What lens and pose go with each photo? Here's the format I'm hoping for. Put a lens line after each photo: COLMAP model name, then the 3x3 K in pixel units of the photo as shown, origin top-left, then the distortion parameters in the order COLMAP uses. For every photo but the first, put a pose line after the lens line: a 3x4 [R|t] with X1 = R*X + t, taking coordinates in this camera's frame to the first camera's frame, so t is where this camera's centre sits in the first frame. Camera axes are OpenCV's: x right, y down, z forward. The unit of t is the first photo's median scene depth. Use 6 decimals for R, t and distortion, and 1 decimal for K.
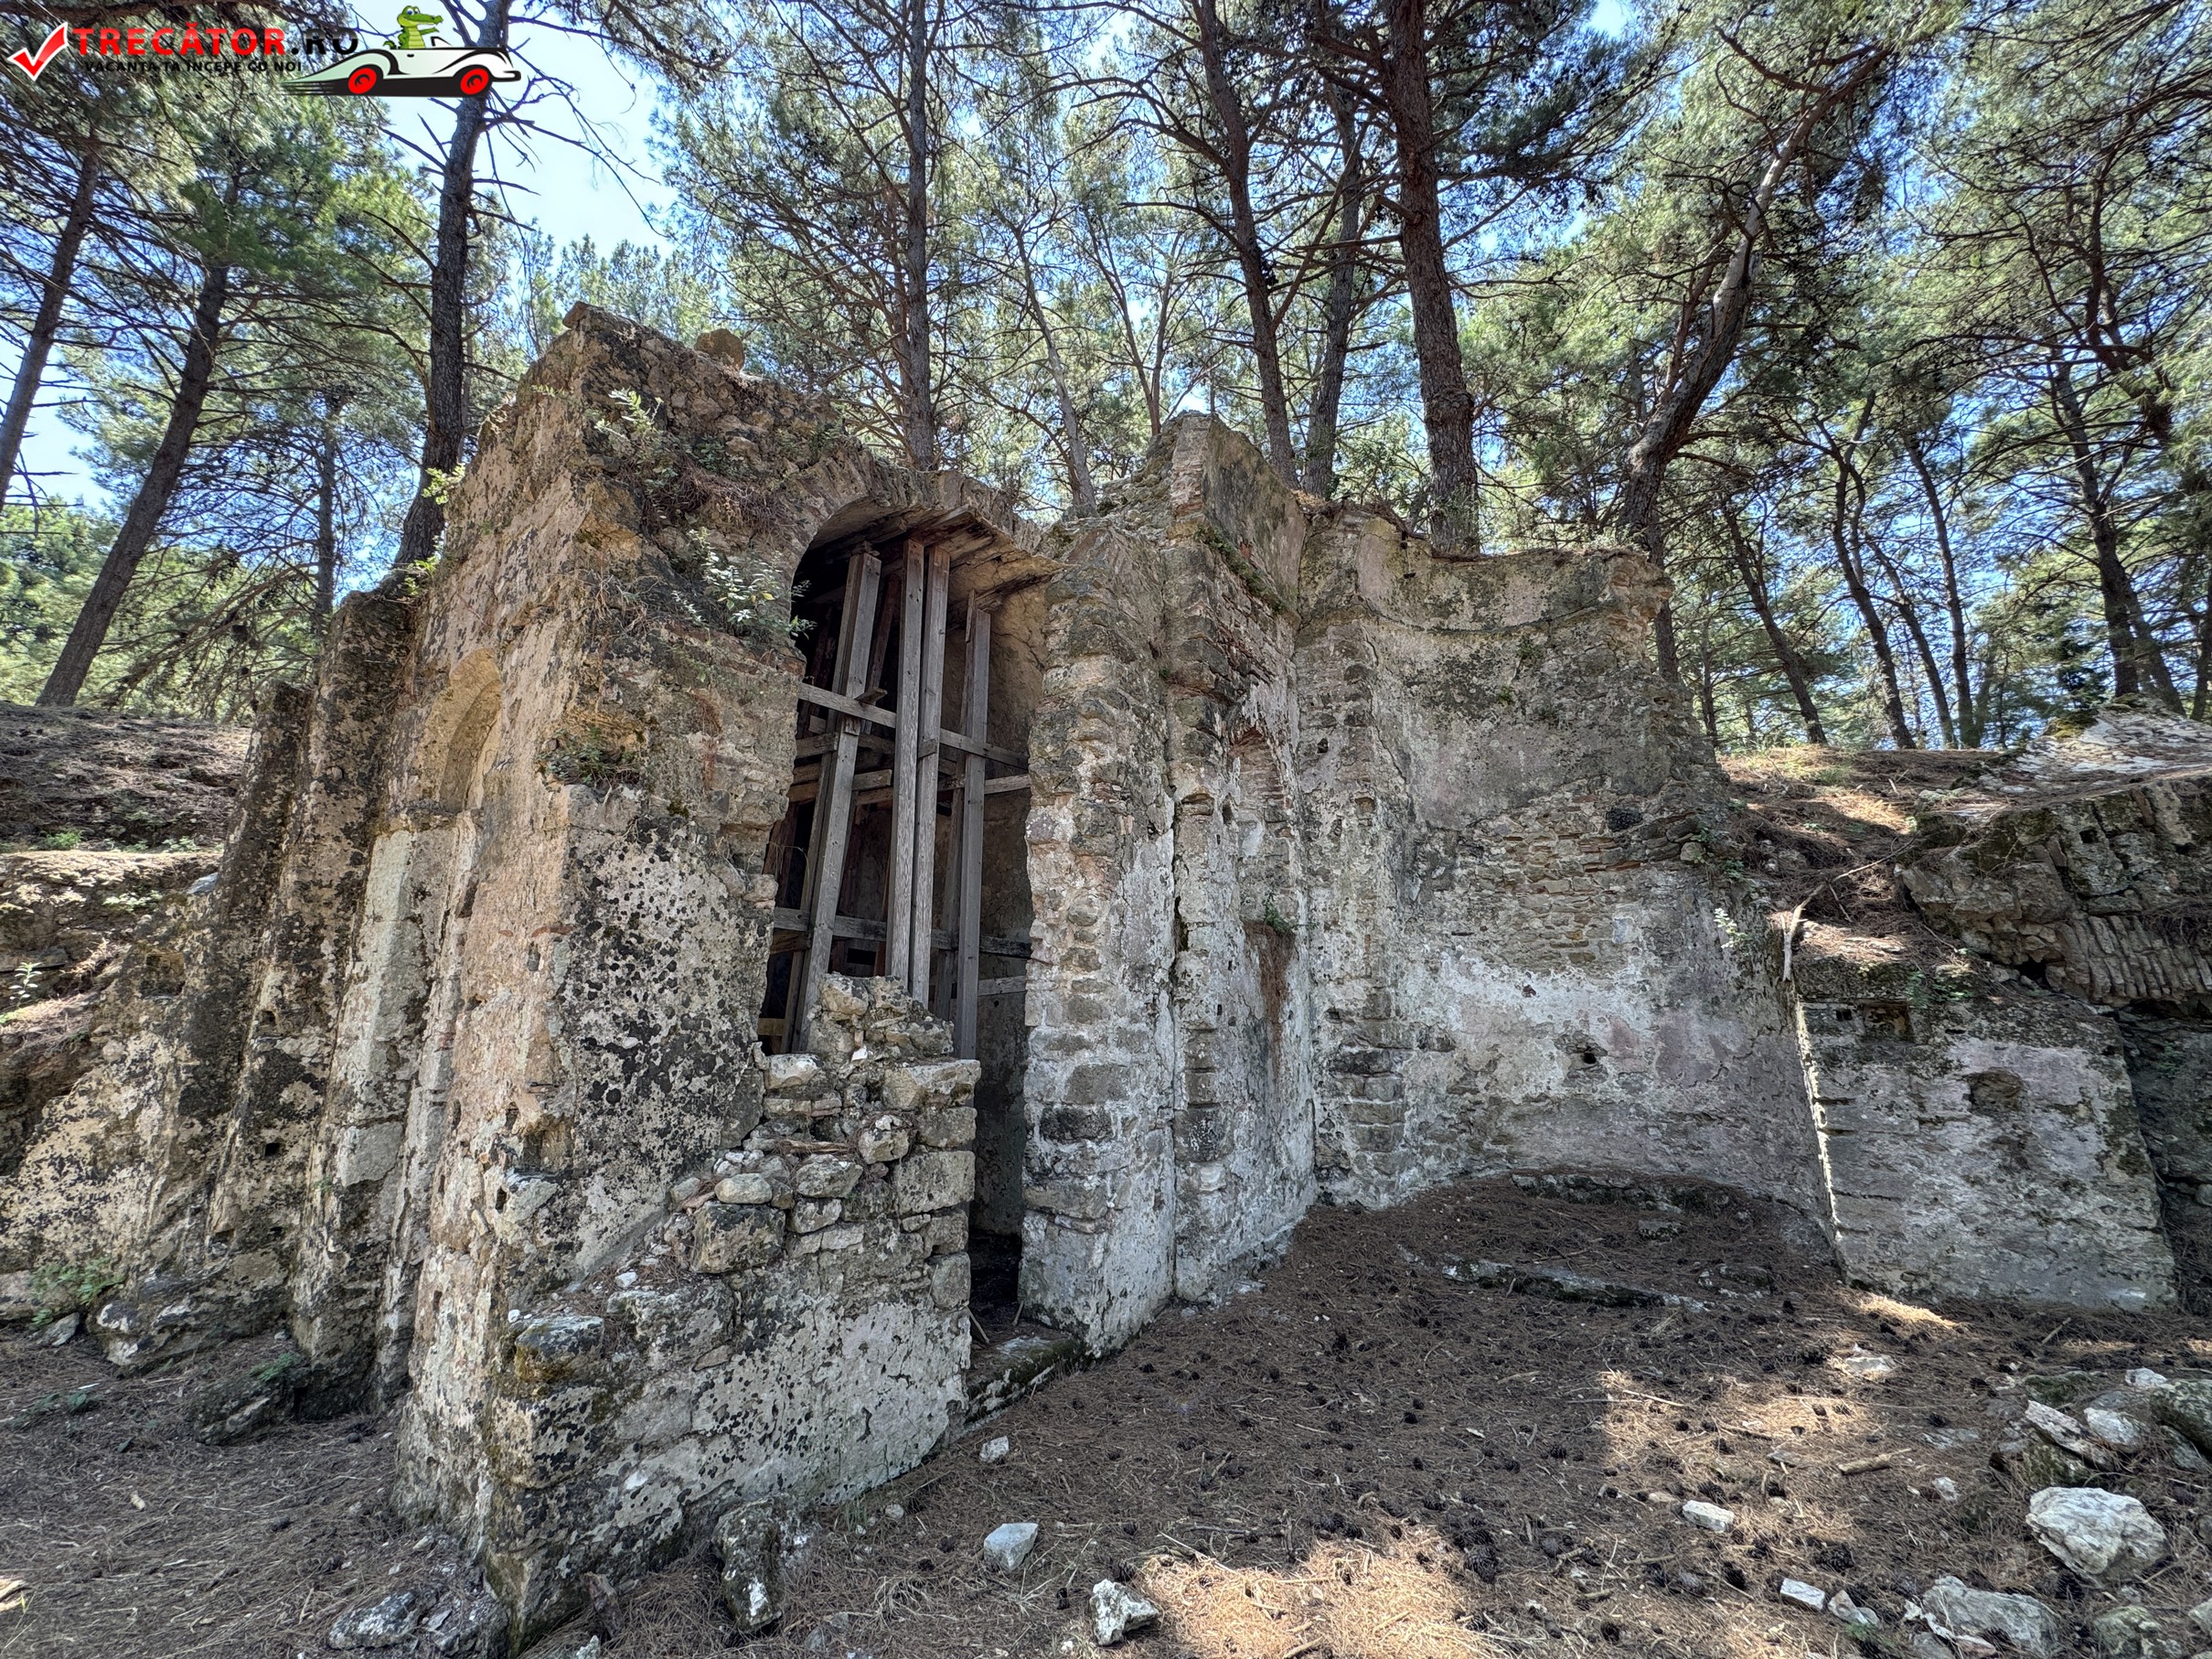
lens RADIAL K [[880.3, 0, 1106.2], [0, 880.3, 819.6], [0, 0, 1]] dist [-0.000200, 0.000100]
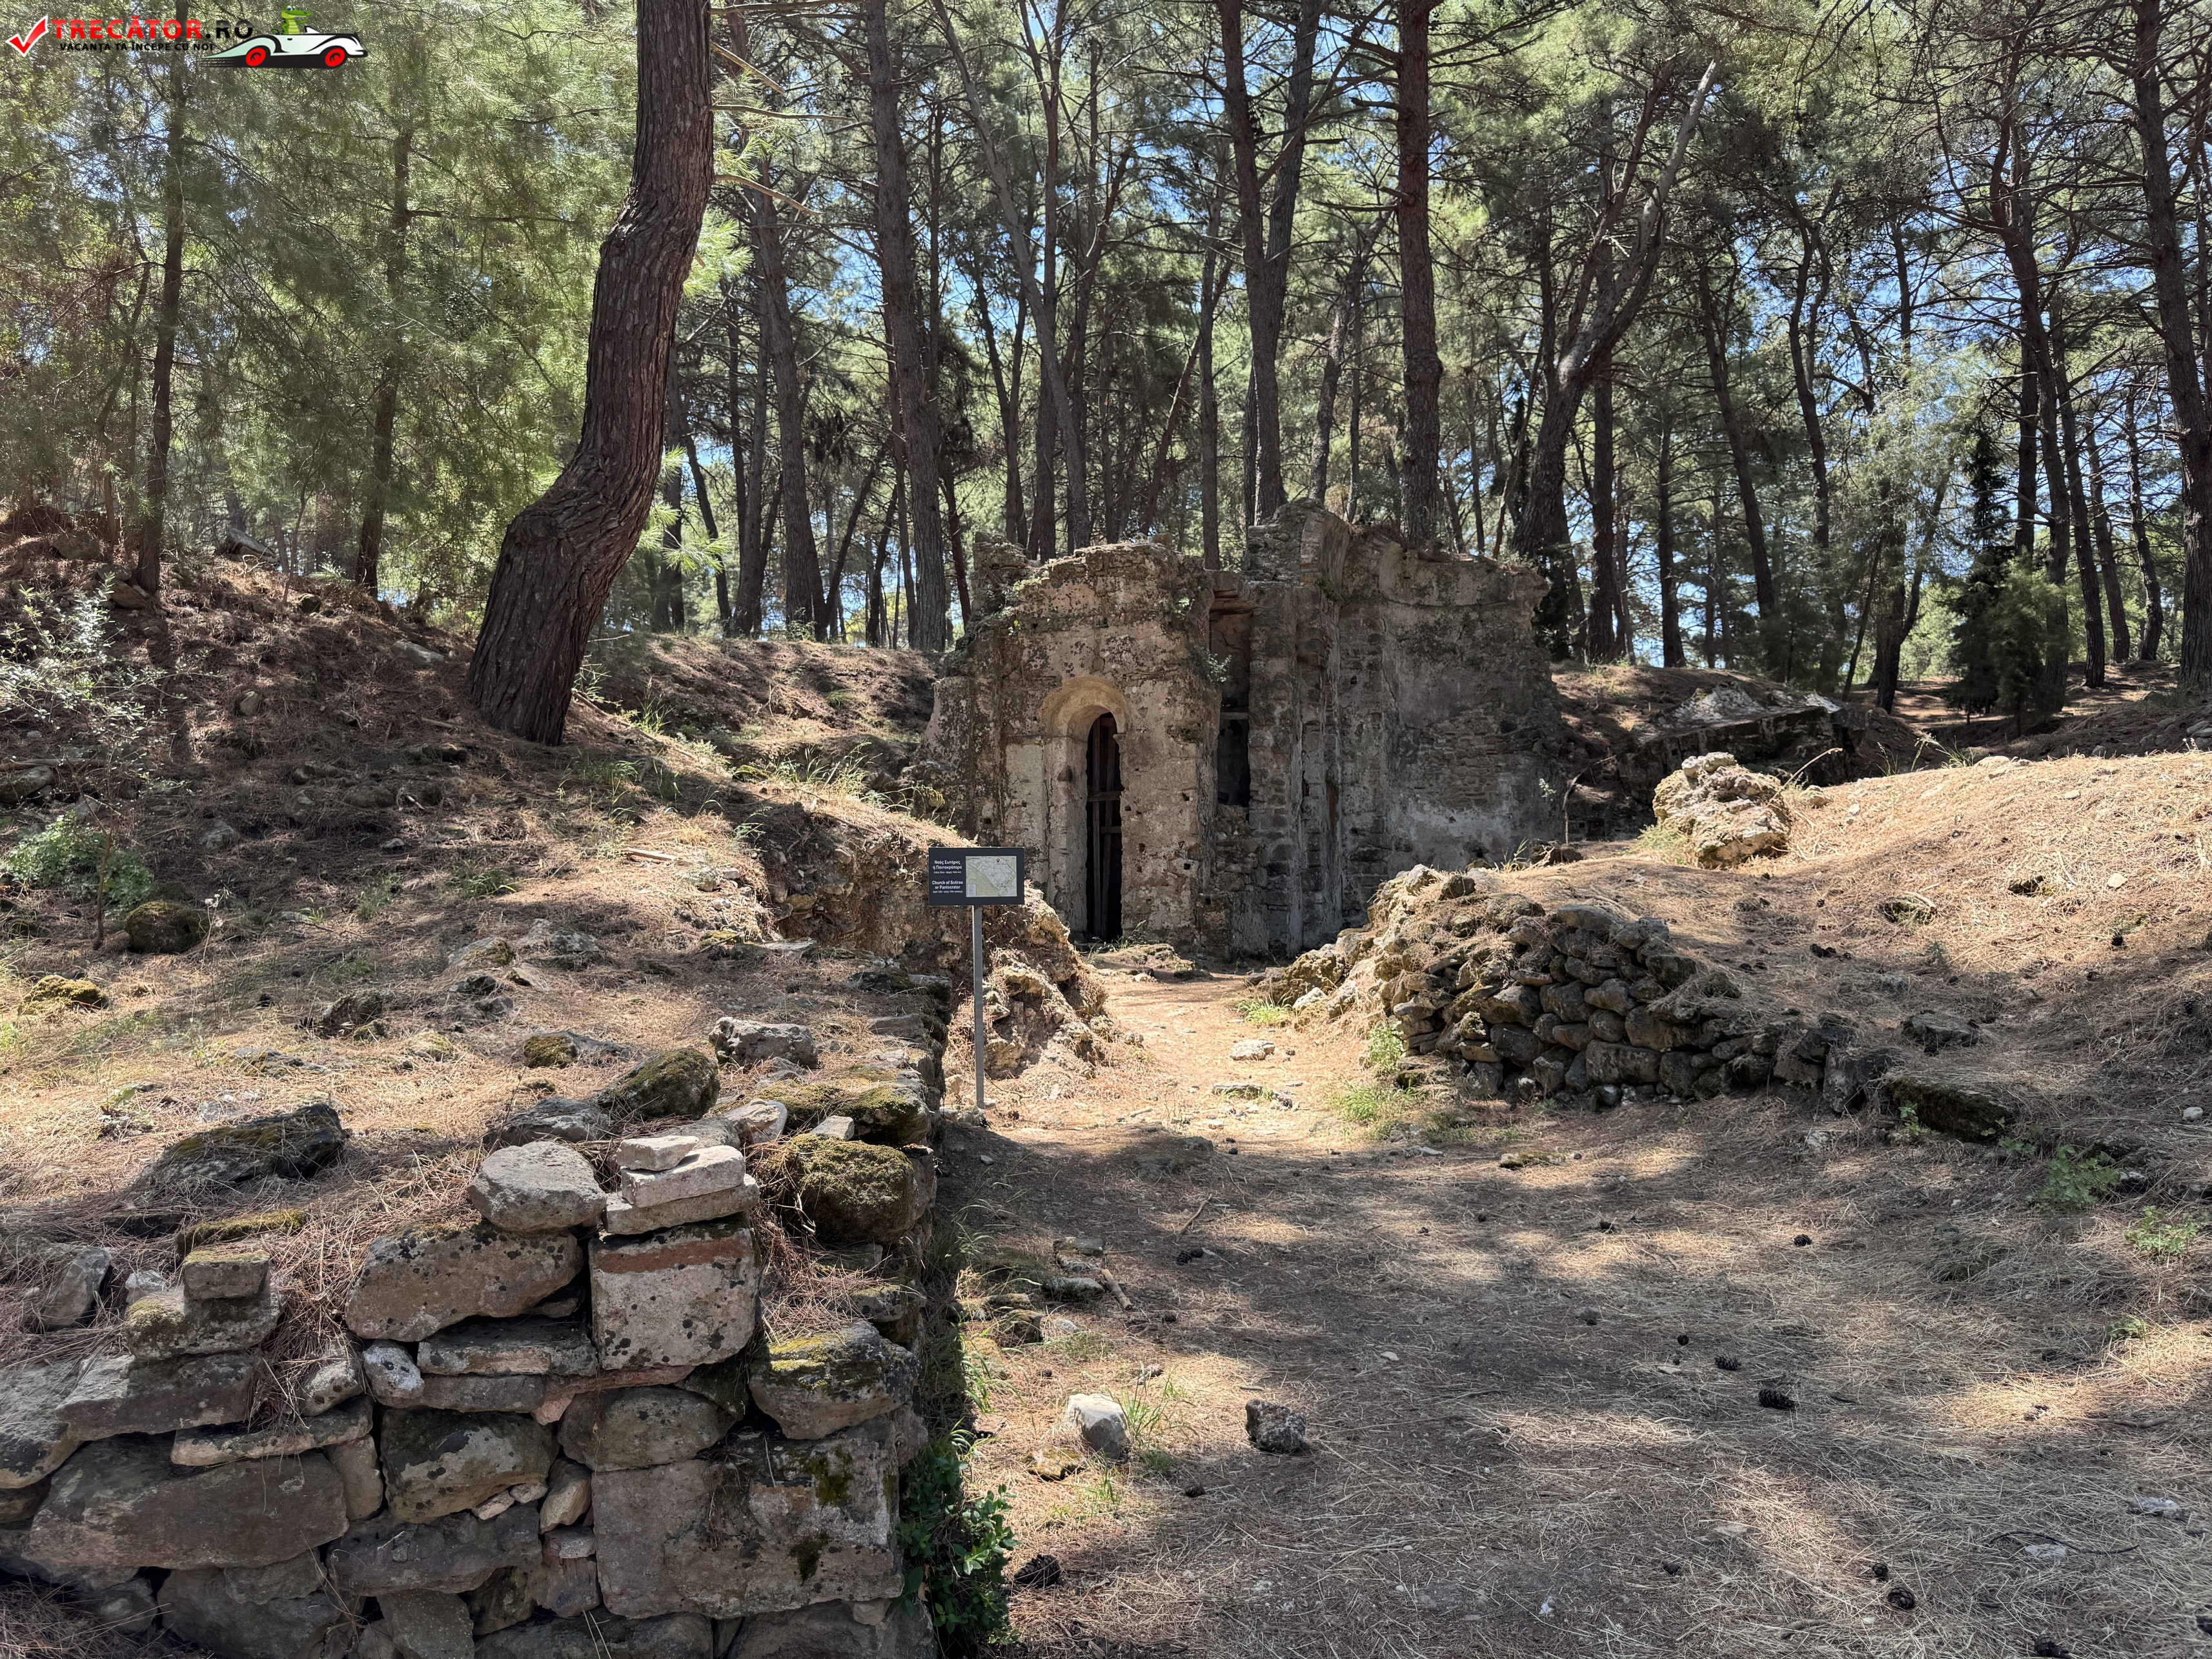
lens RADIAL K [[1537.1, 0, 1109.9], [0, 1537.1, 832.6], [0, 0, 1]] dist [0.161270, -0.299197]
pose [[0.967629, 0.000251, 0.252375, -1.065767], [-0.043001, 0.985541, 0.163888, -0.287035], [-0.248685, -0.169436, 0.953649, -1.980910]]
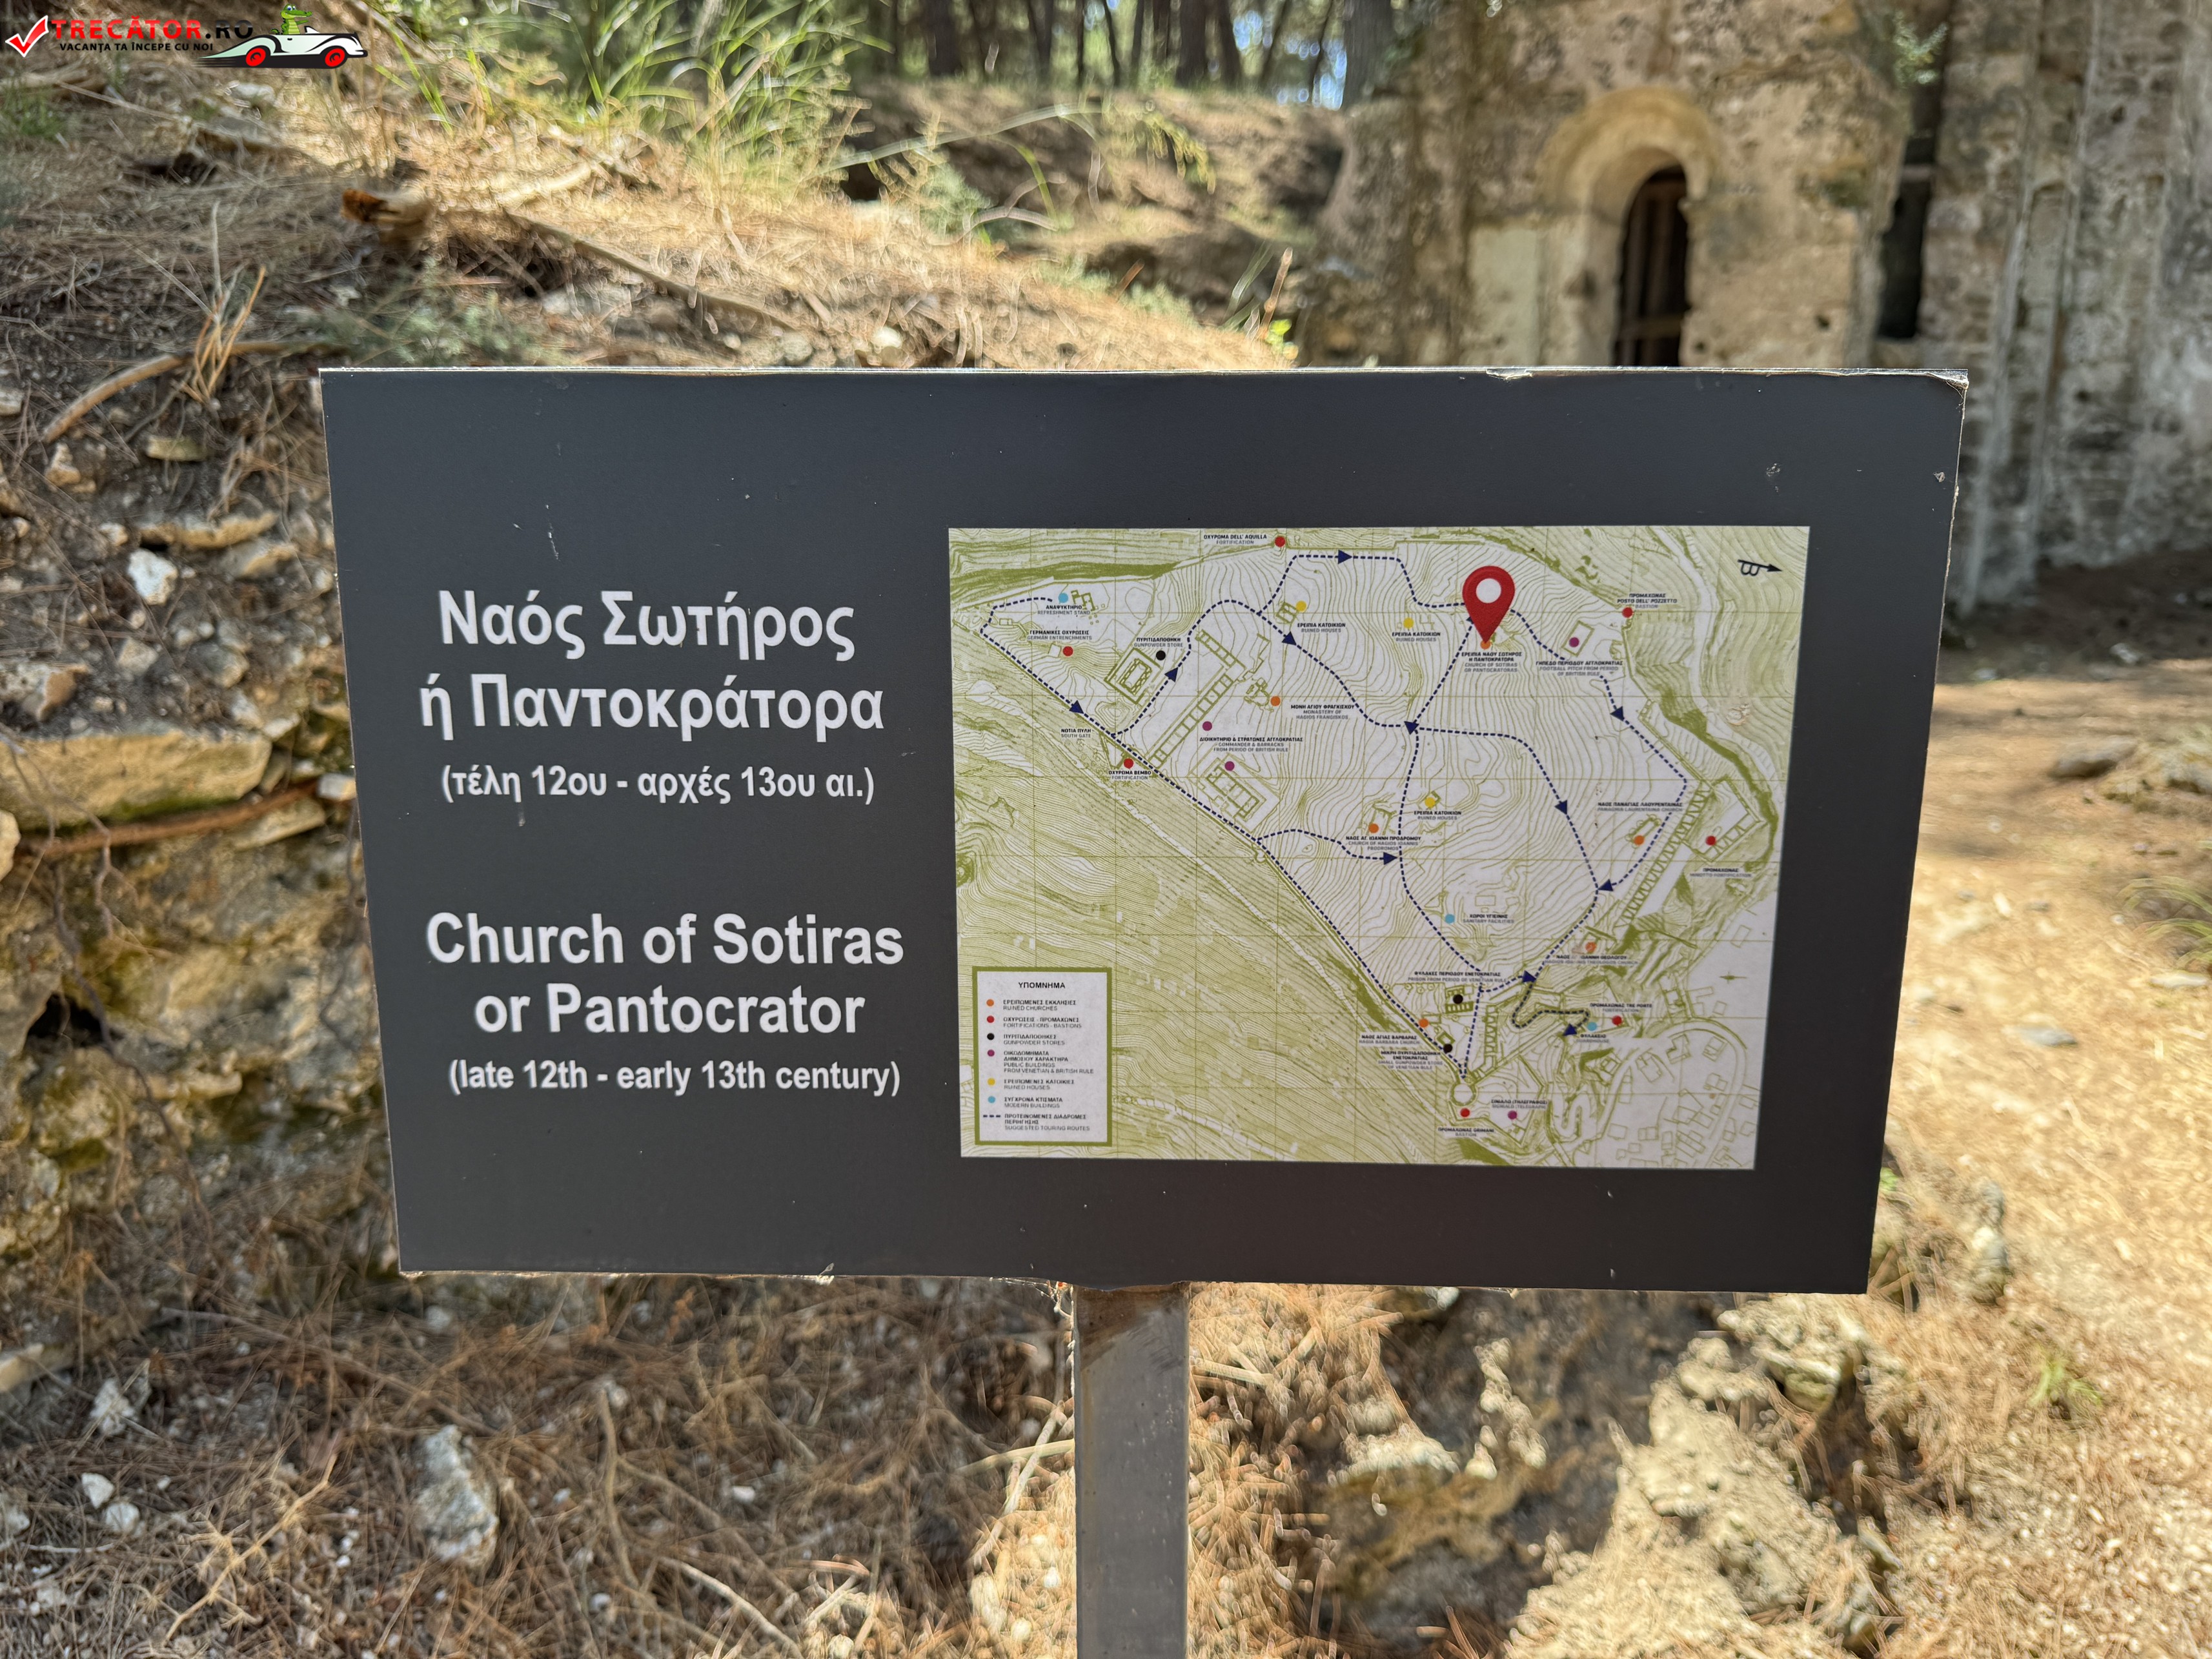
lens RADIAL K [[1599.1, 0, 1101.2], [0, 1599.1, 822.2], [0, 0, 1]] dist [-0.011276, -0.004575]
pose [[0.999721, 0.007515, -0.022377, -0.881512], [0.002394, 0.910810, 0.412819, -0.104474], [0.023483, -0.412758, 0.910538, -0.988102]]
